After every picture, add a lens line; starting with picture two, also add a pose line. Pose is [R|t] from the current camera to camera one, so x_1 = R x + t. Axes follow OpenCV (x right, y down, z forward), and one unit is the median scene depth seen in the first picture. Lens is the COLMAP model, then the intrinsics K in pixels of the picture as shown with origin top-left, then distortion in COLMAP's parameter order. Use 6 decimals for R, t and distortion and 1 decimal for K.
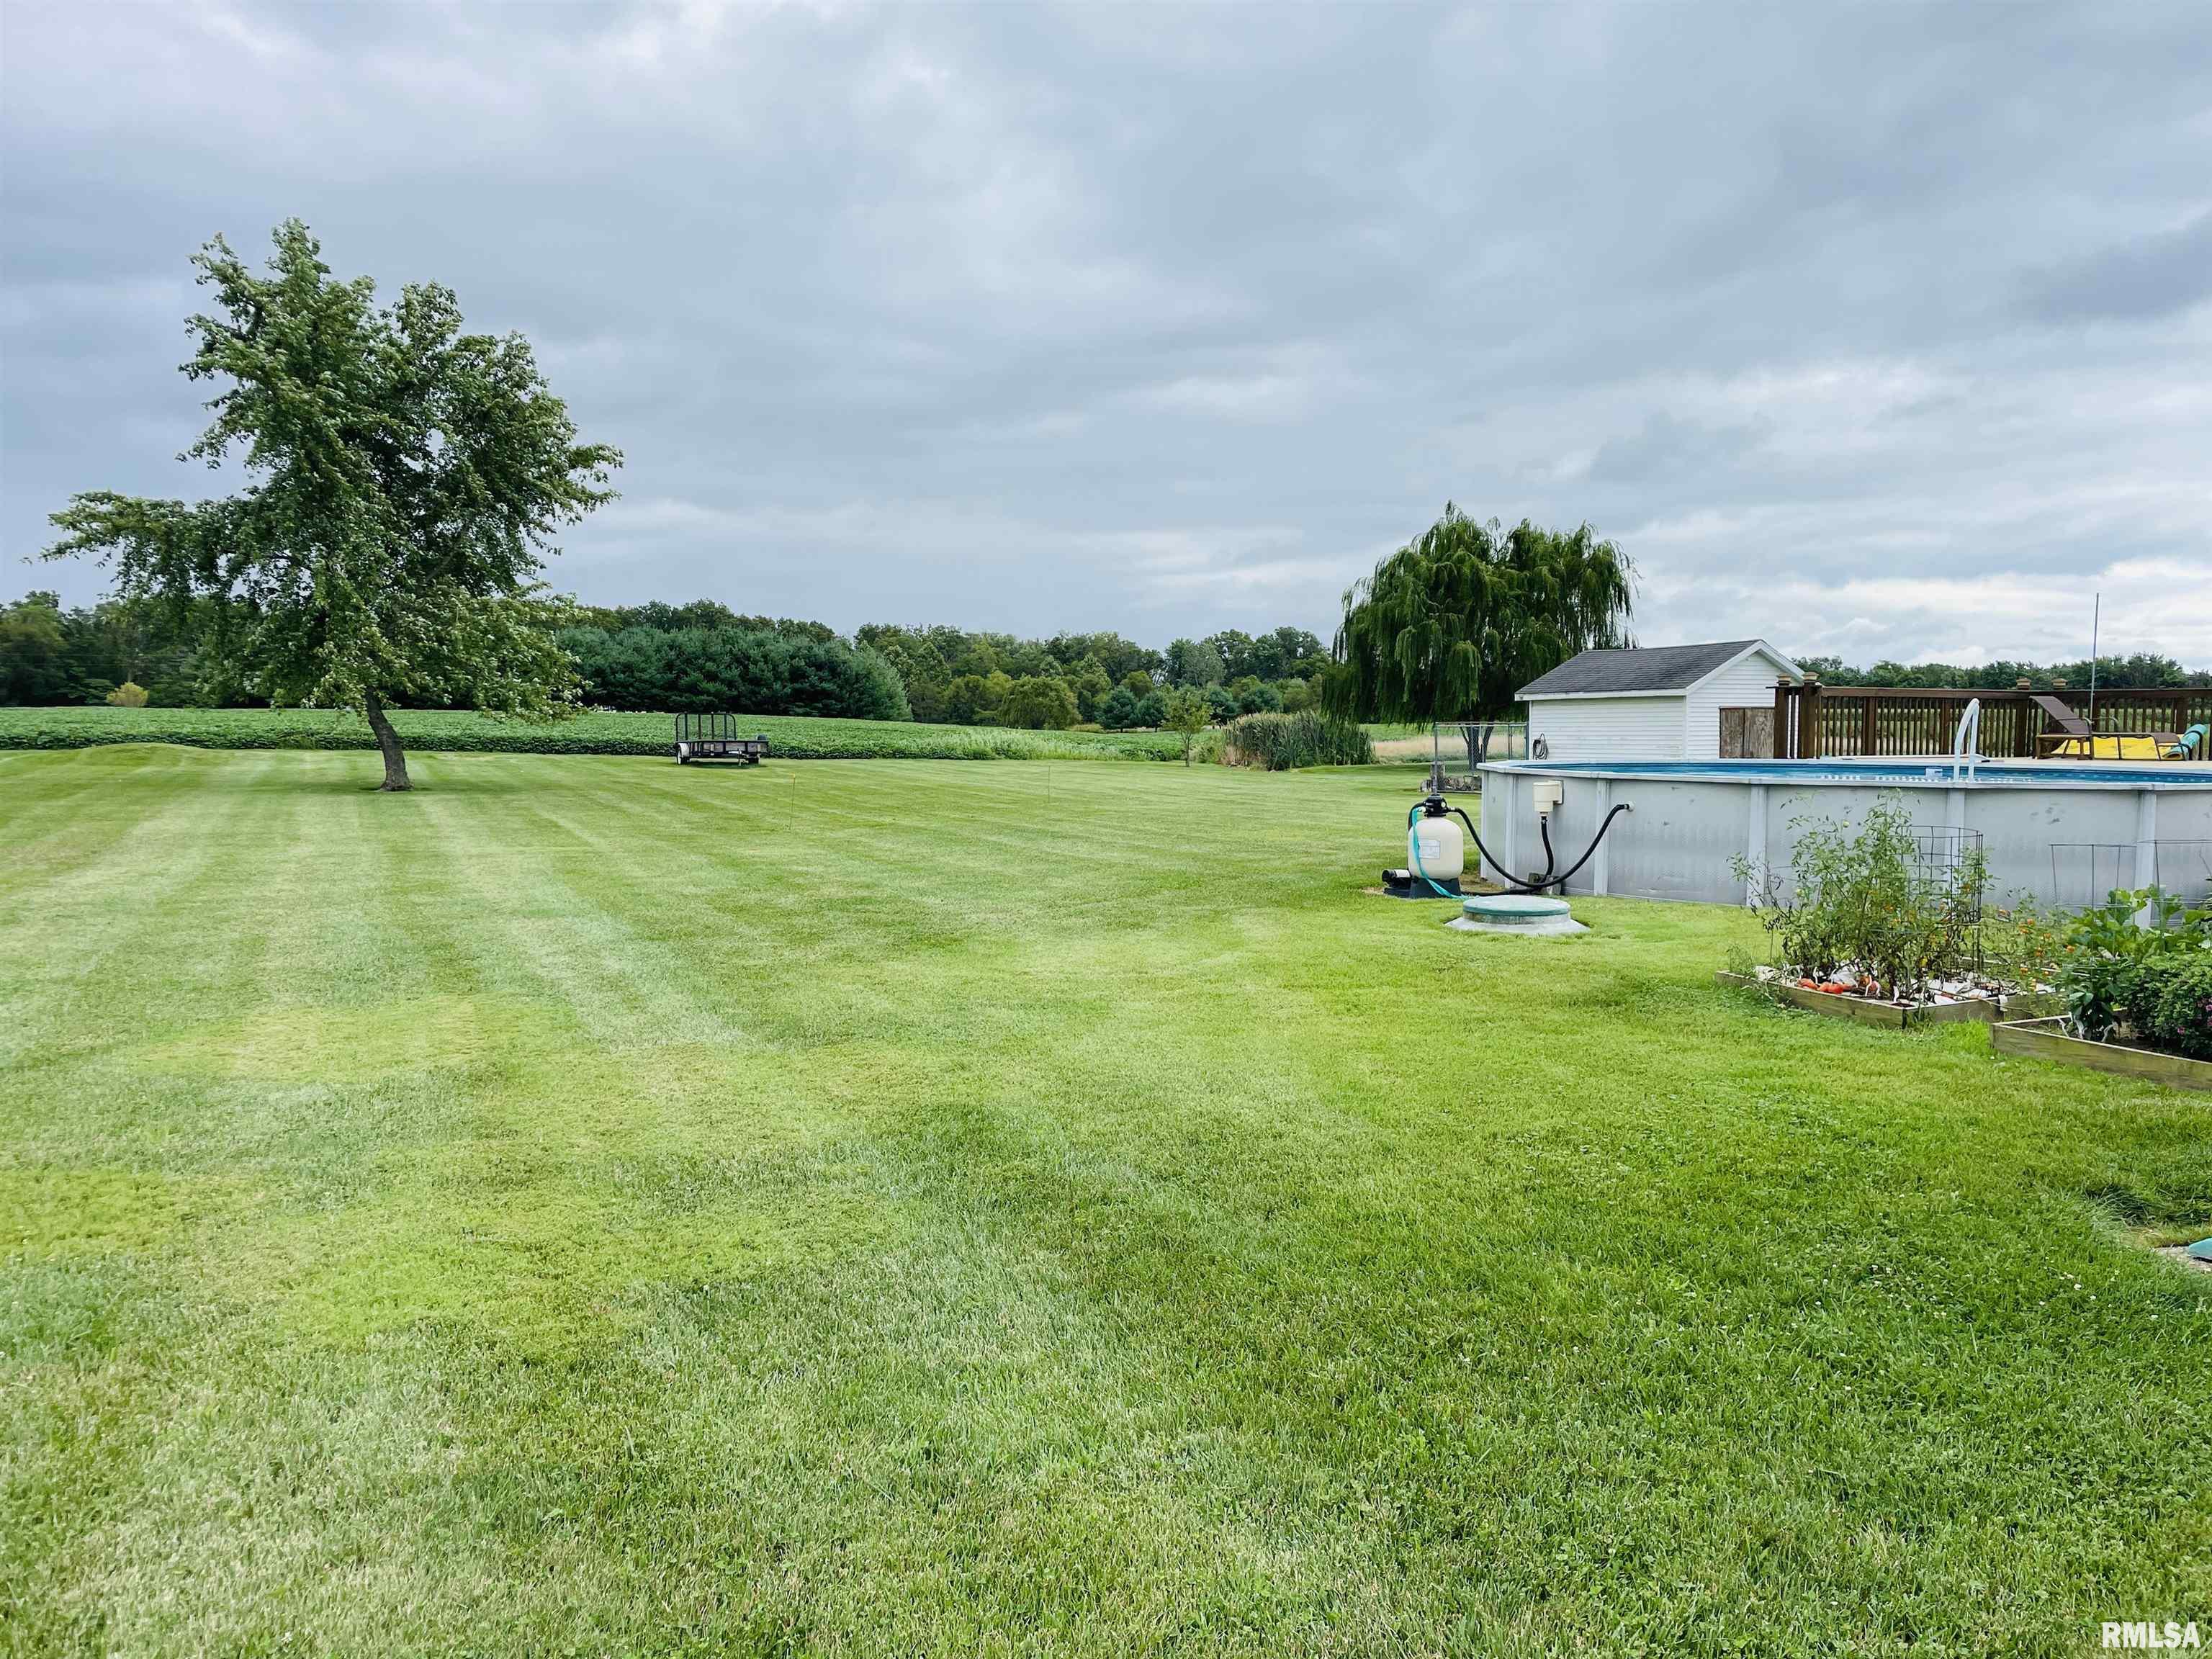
lens RADIAL K [[1661.2, 0, 1143.1], [0, 1661.2, 778.5], [0, 0, 1]] dist [0.094370, -0.116374]
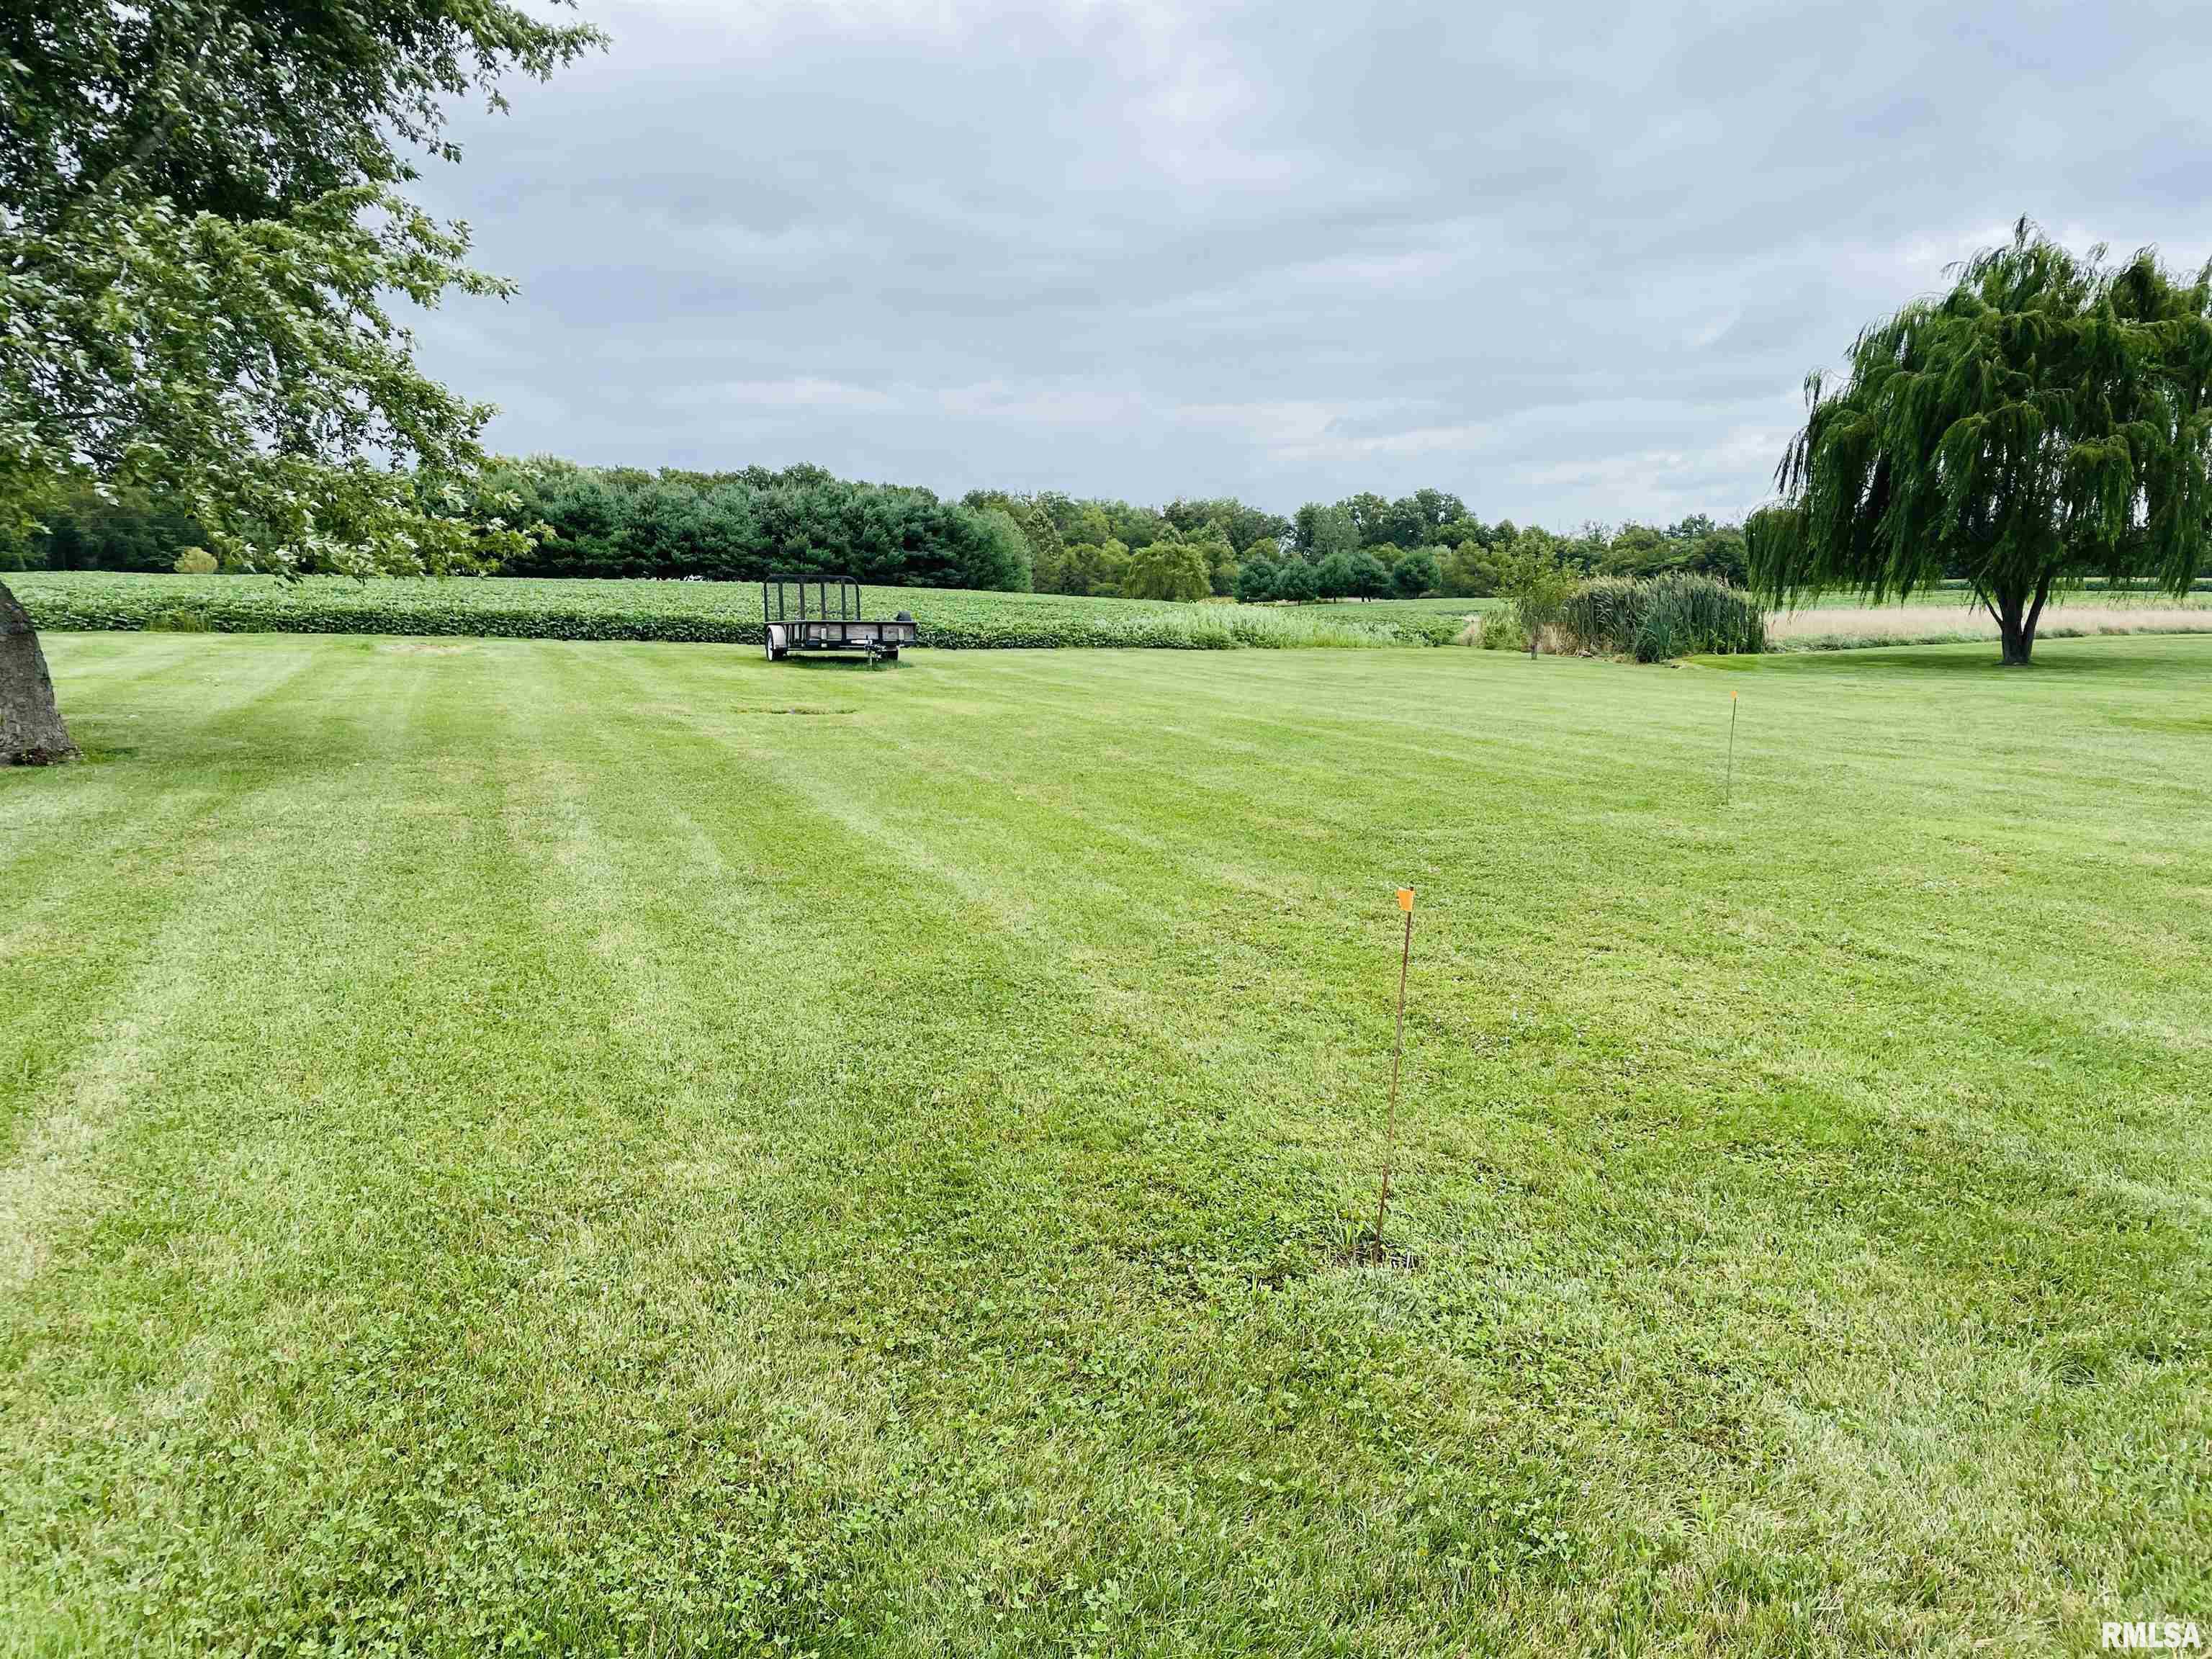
lens RADIAL K [[1661.2, 0, 1084.6], [0, 1661.2, 825.4], [0, 0, 1]] dist [0.094370, -0.116374]
pose [[0.995643, 0.012811, -0.092358, -0.035101], [-0.003216, 0.994646, 0.103290, -0.003849], [0.093187, -0.102543, 0.990354, 0.132400]]
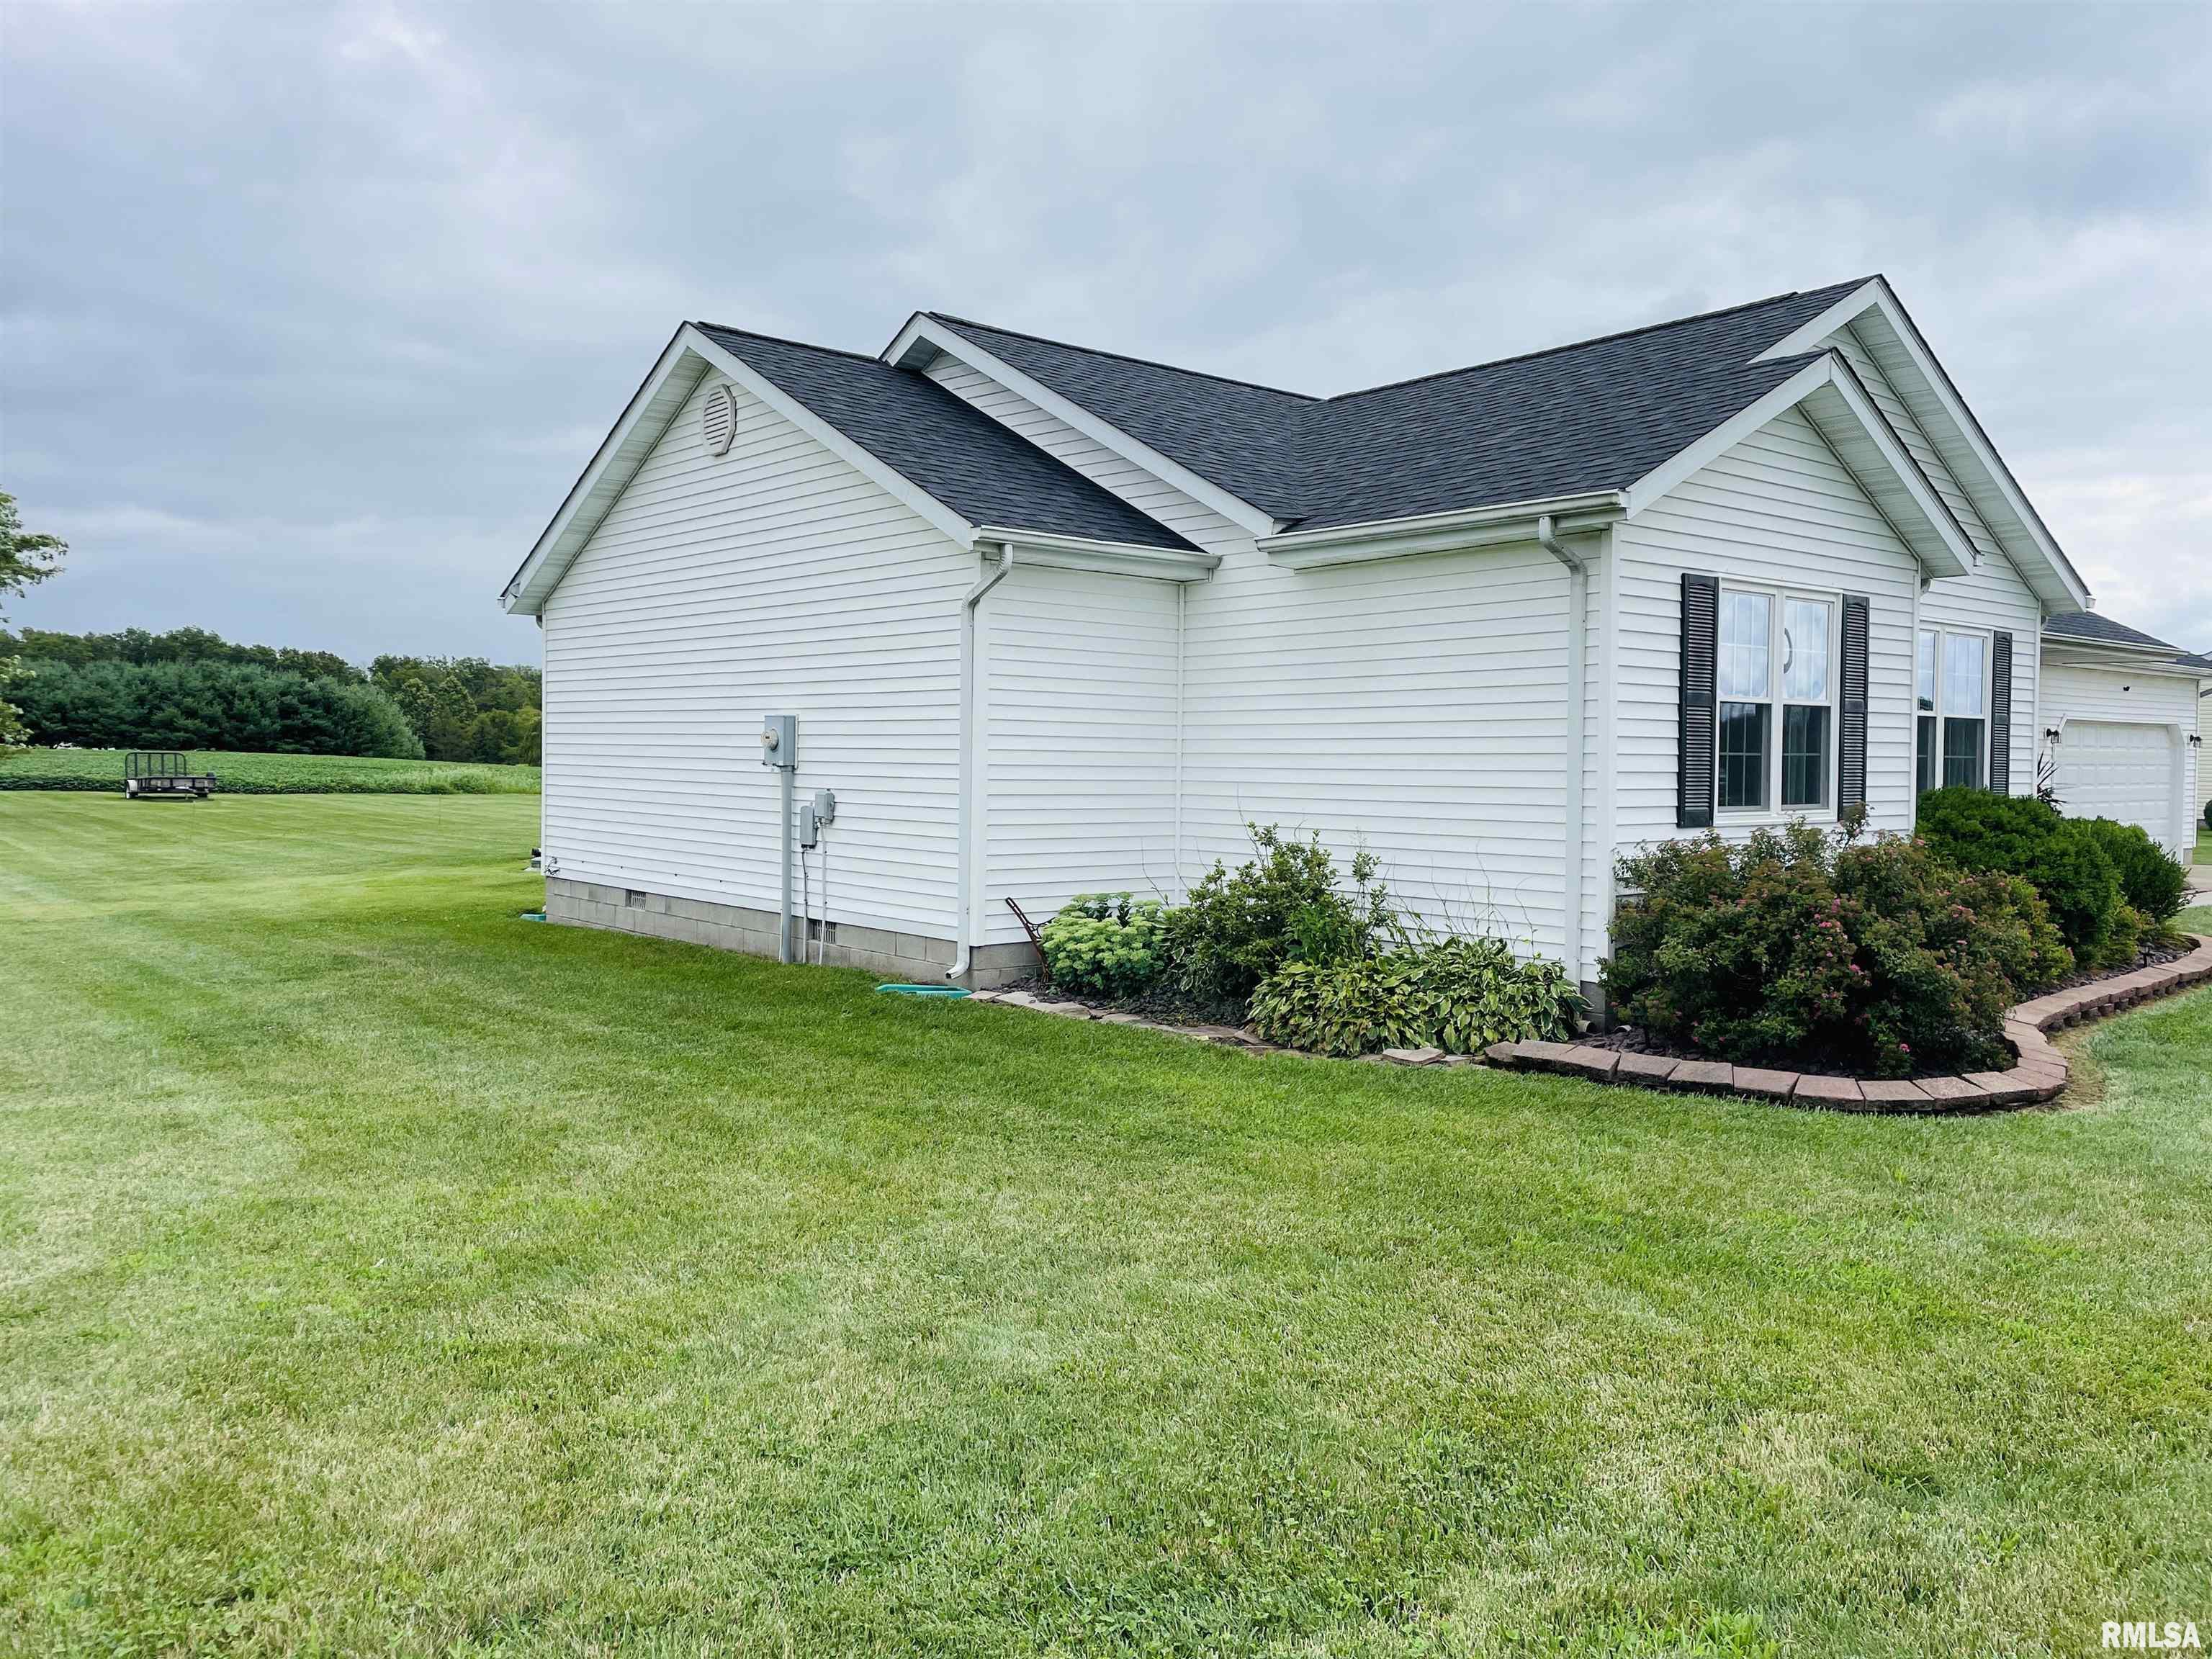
lens RADIAL K [[1661.2, 0, 1112.1], [0, 1661.2, 802.7], [0, 0, 1]] dist [0.094370, -0.116374]
pose [[0.971724, -0.007197, 0.236008, 0.029734], [0.008919, 0.999941, -0.006232, 0.002242], [-0.235950, 0.008160, 0.971731, -0.079072]]
